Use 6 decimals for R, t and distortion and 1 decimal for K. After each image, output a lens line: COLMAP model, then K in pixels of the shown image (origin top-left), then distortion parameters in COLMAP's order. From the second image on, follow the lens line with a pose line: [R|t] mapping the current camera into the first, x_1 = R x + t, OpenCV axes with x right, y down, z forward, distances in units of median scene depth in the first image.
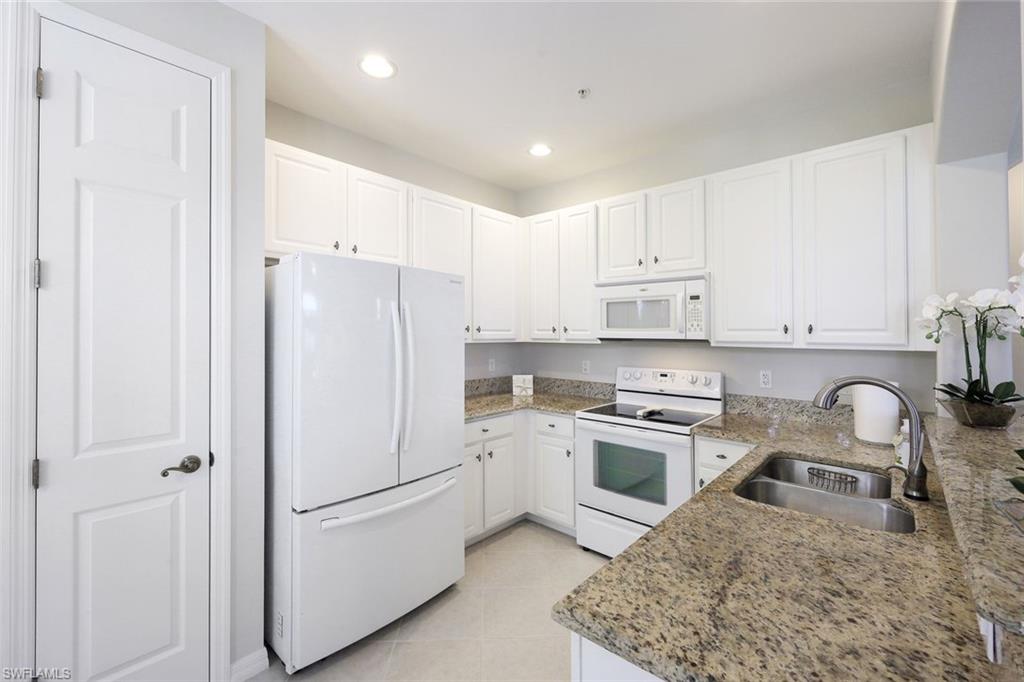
lens RADIAL K [[435.2, 0, 513.4], [0, 435.2, 335.2], [0, 0, 1]] dist [0.001043, -0.000105]
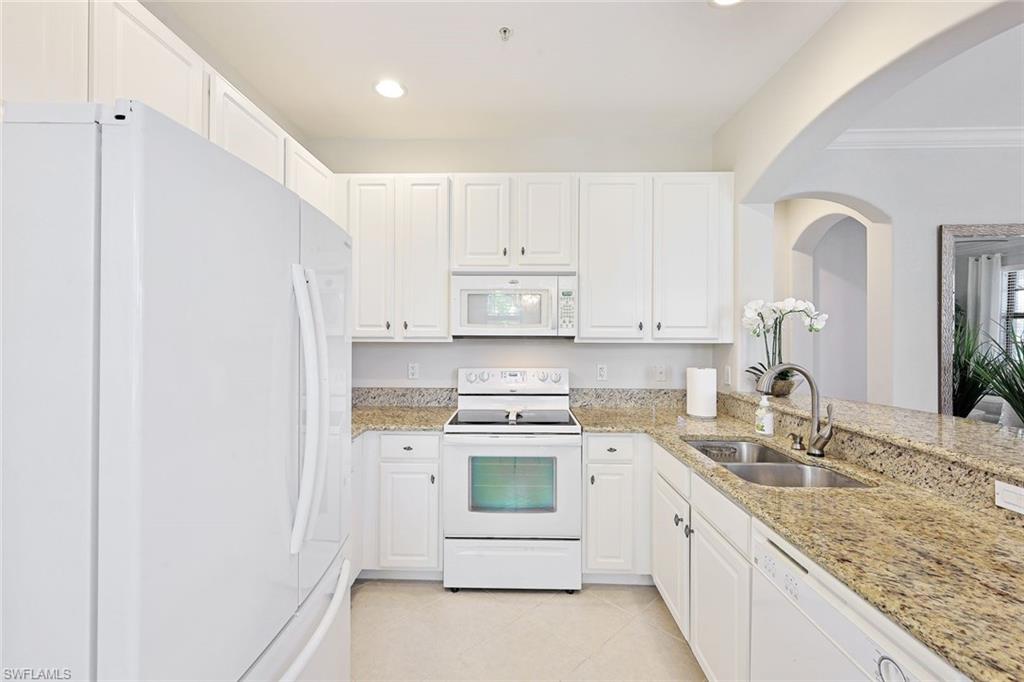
lens RADIAL K [[435.2, 0, 511.6], [0, 435.2, 337.3], [0, 0, 1]] dist [0.001043, -0.000105]
pose [[0.753675, -0.005111, 0.657228, -0.301349], [0.003402, 0.999987, 0.003875, 0.007738], [-0.657239, -0.000684, 0.753682, 0.310161]]
